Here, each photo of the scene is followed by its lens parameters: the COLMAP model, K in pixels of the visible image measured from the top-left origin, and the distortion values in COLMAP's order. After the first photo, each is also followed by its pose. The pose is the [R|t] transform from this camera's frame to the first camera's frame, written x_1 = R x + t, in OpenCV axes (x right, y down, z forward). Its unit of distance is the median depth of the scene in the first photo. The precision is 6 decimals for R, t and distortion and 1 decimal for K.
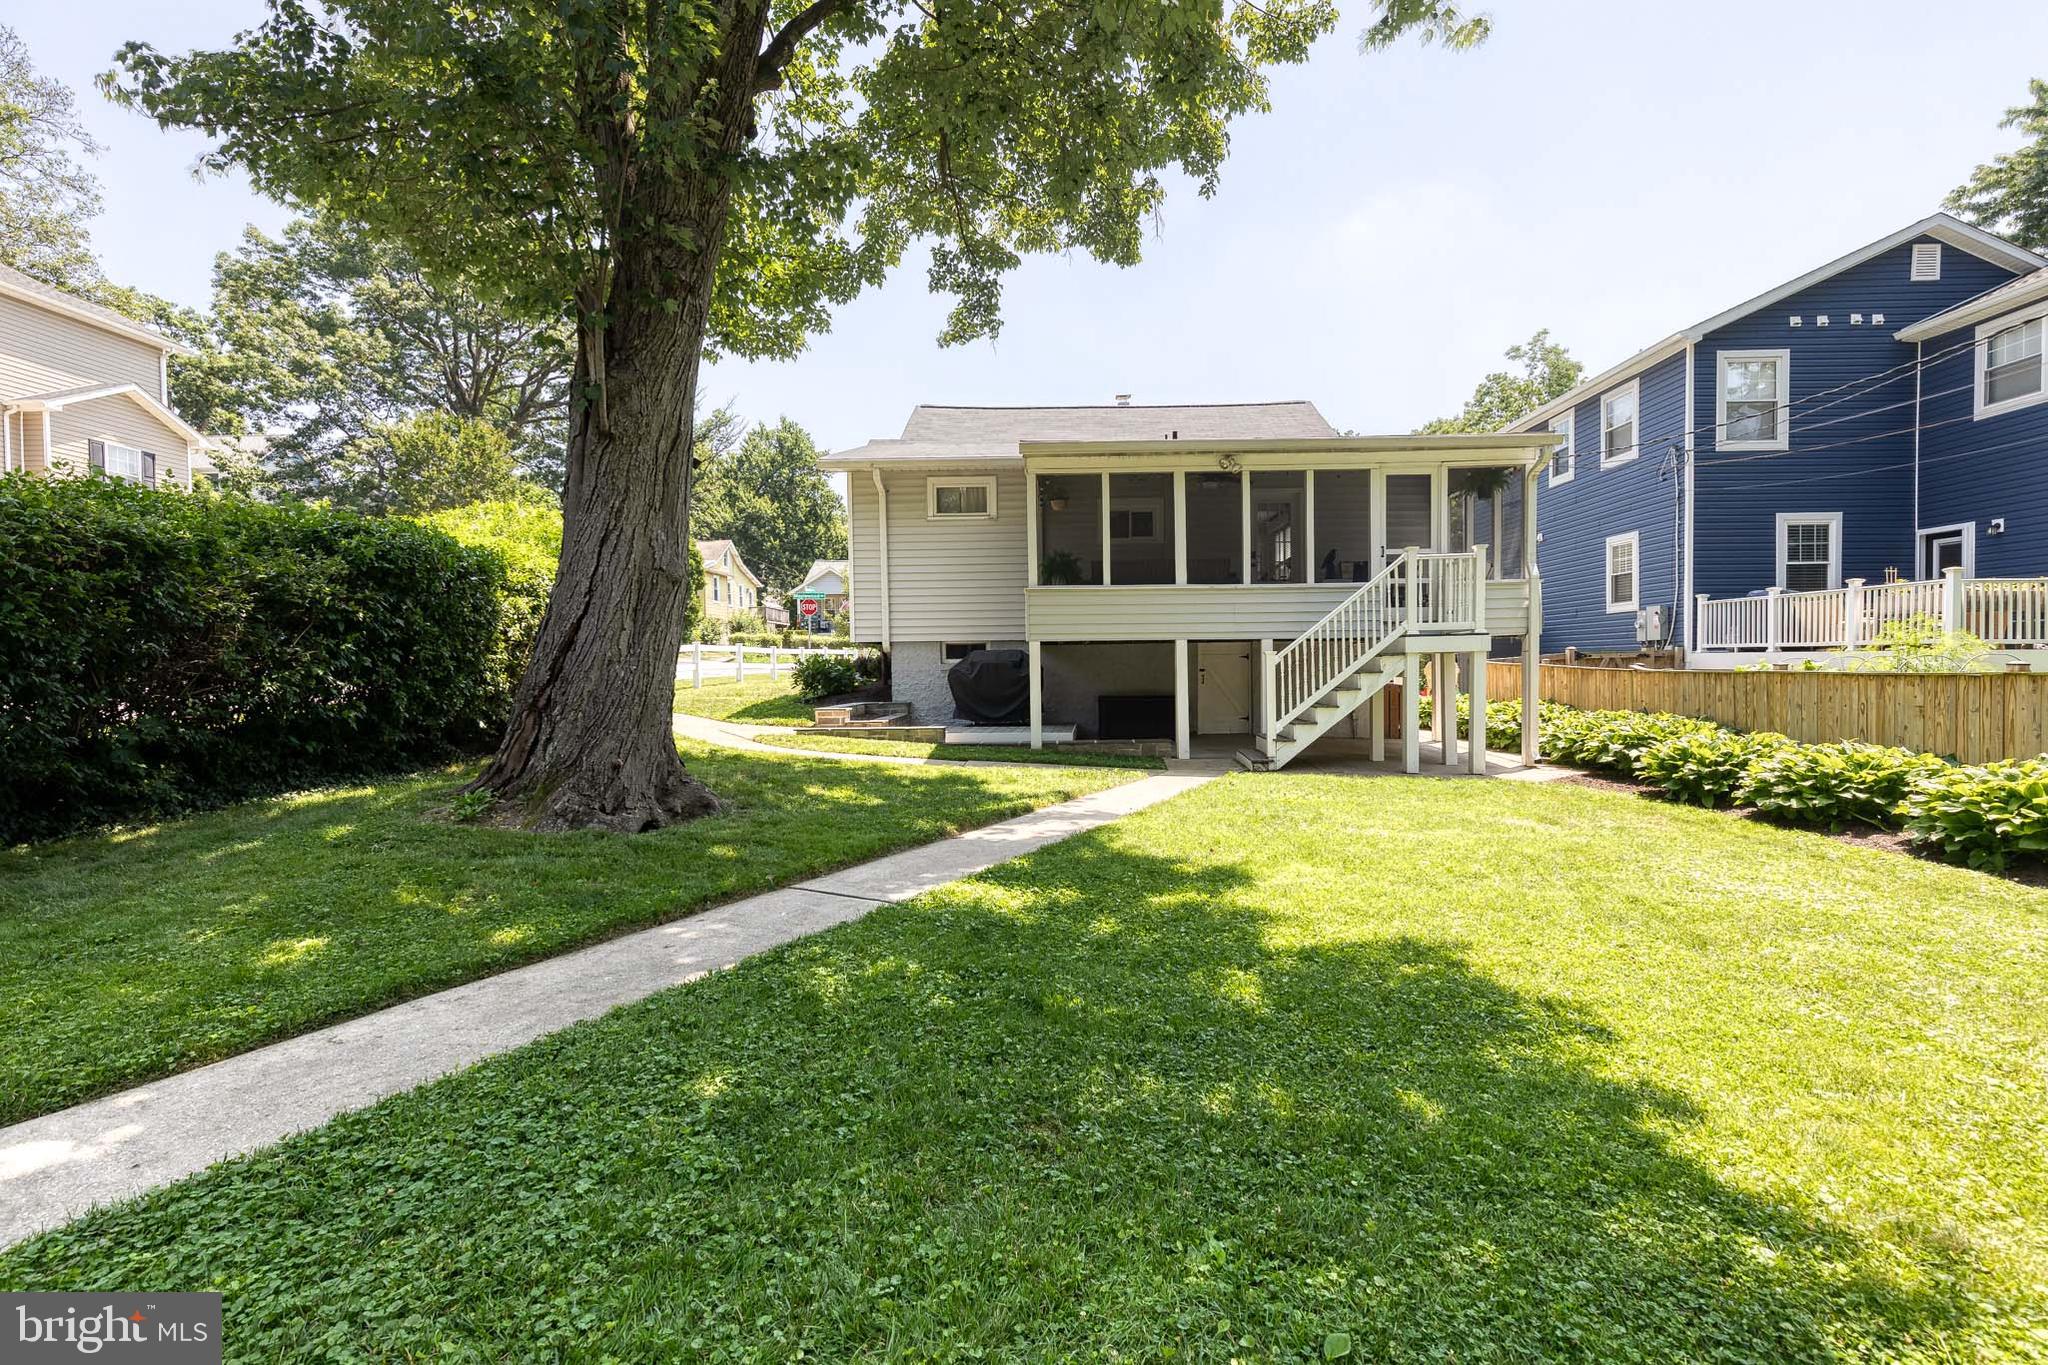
lens RADIAL K [[918.3, 0, 1038.0], [0, 918.3, 677.6], [0, 0, 1]] dist [0.012238, -0.003961]
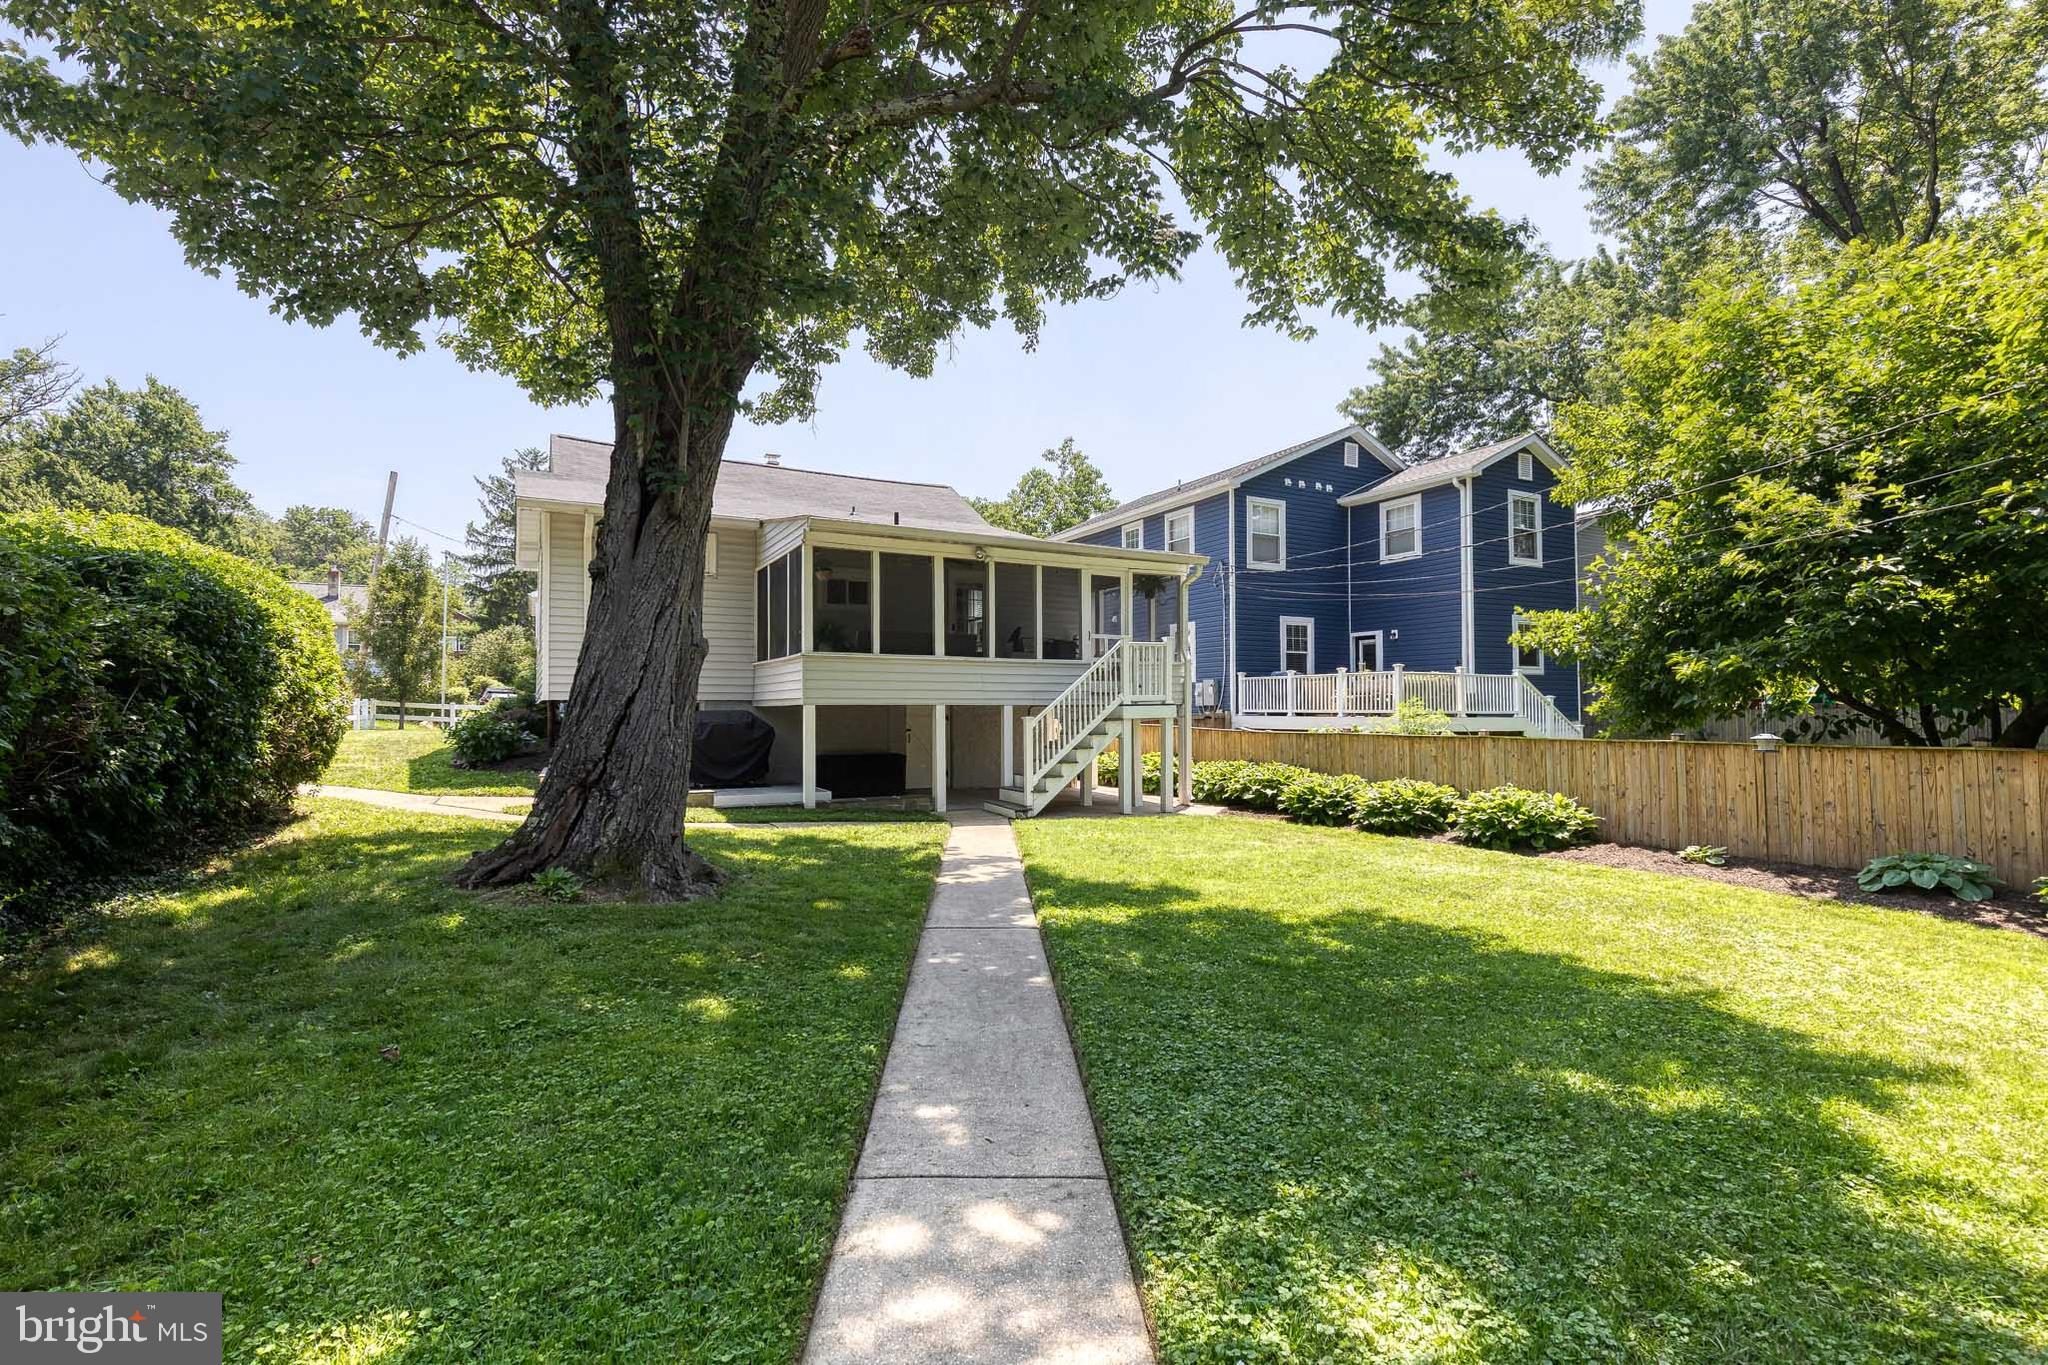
lens RADIAL K [[932.5, 0, 1059.8], [0, 932.5, 679.2], [0, 0, 1]] dist [0.010519, -0.003207]
pose [[0.861304, 0.026073, 0.507420, -0.297620], [0.001326, 0.998564, -0.053561, -0.011217], [-0.508088, 0.046805, 0.860032, -0.056925]]
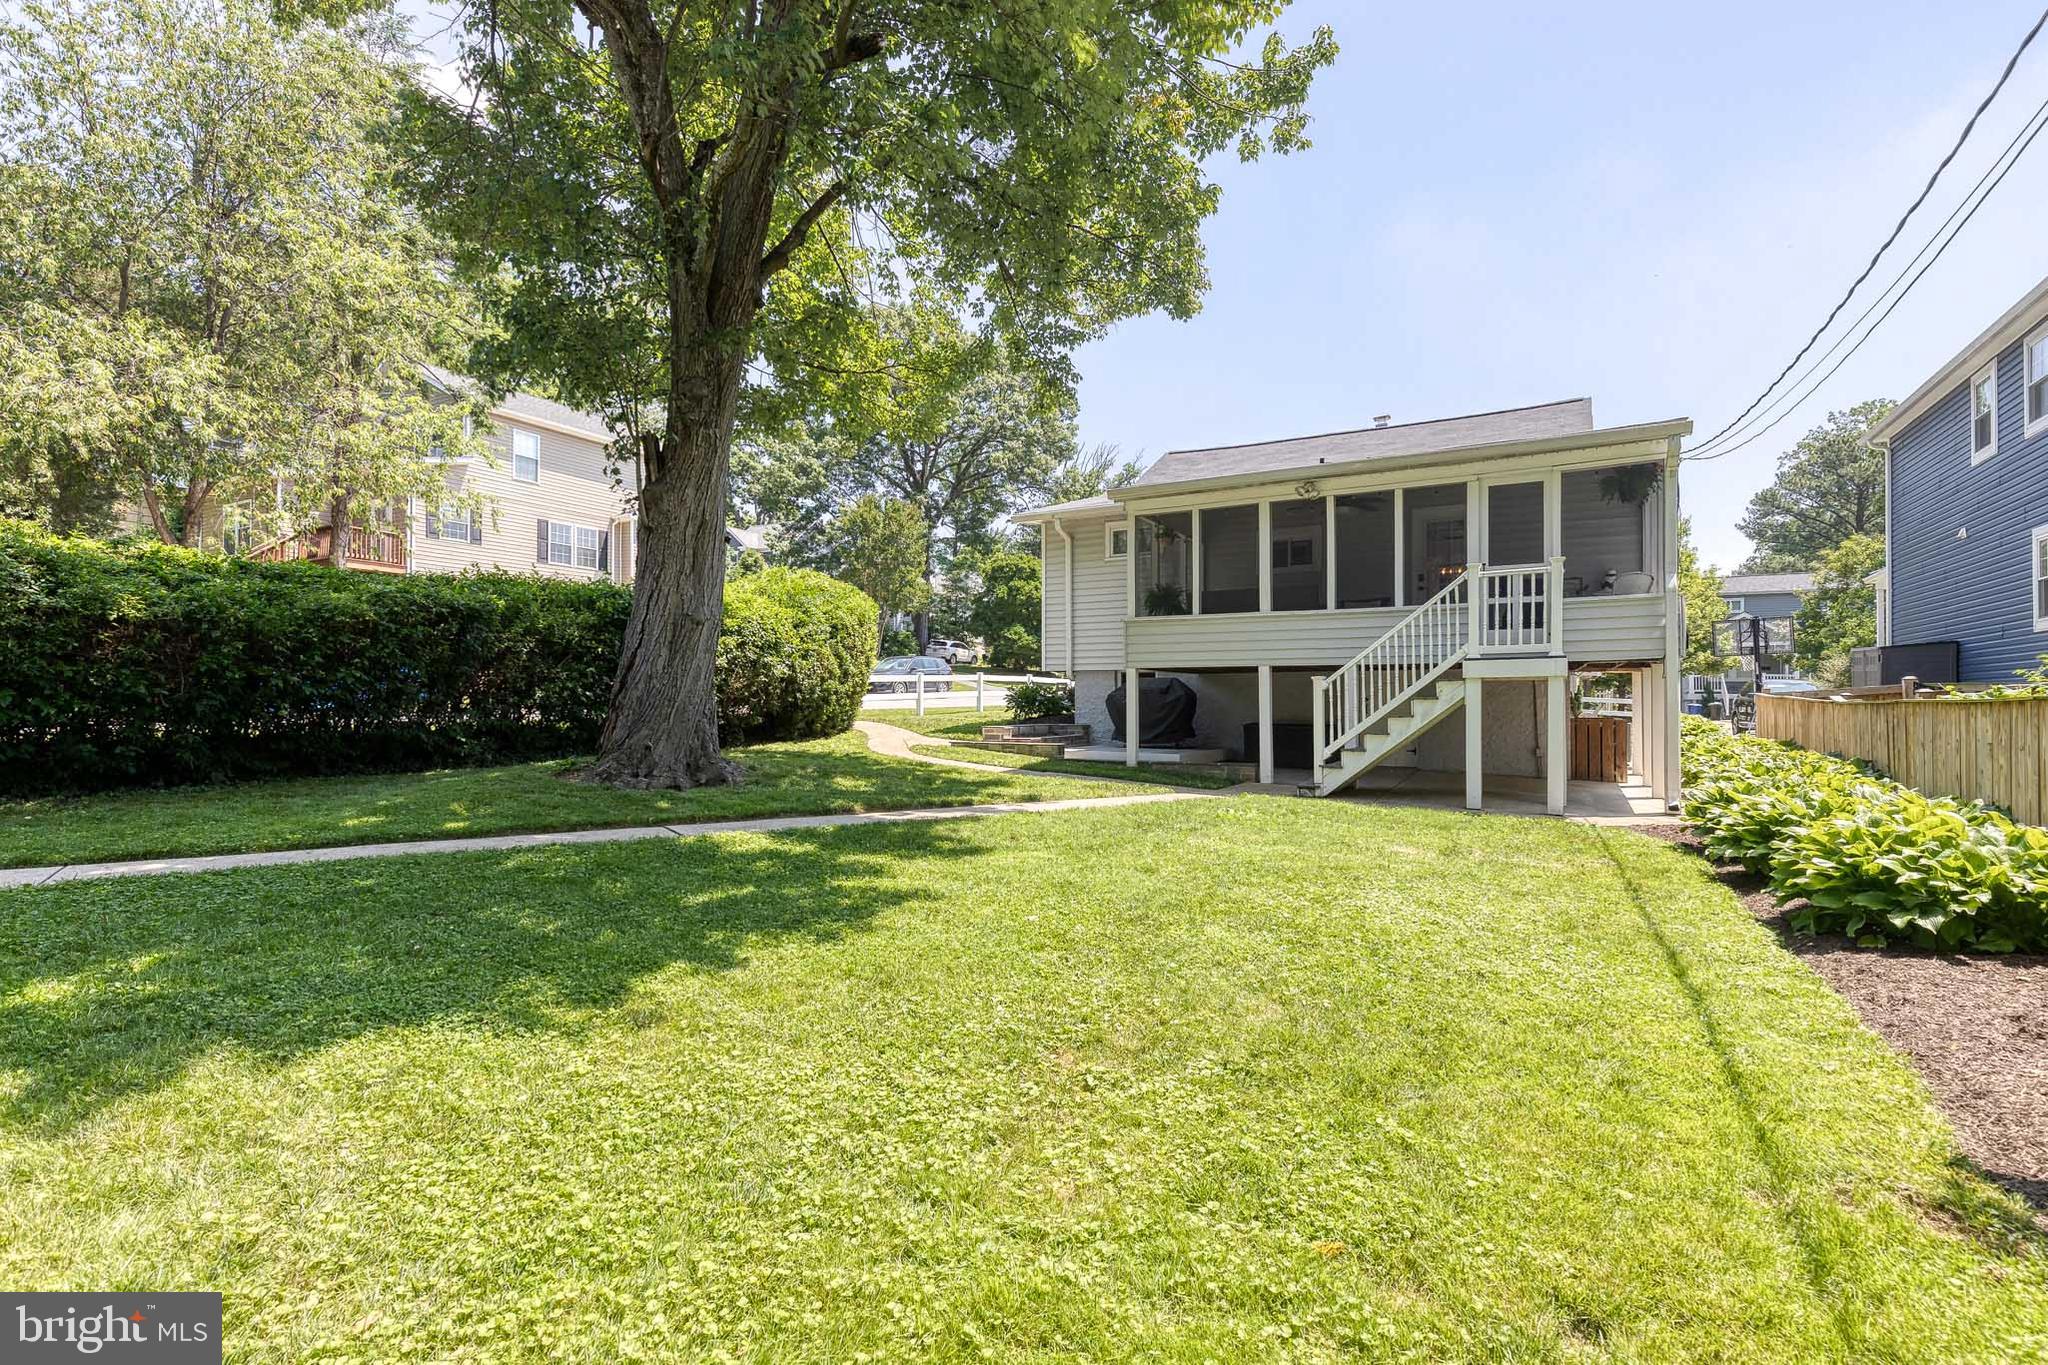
lens RADIAL K [[918.3, 0, 1038.0], [0, 918.3, 677.6], [0, 0, 1]] dist [0.012238, -0.003961]
pose [[0.887409, 0.000980, -0.460982, 0.403023], [-0.018923, 0.999232, -0.034303, 0.011477], [0.460594, 0.039164, 0.886746, -0.019093]]
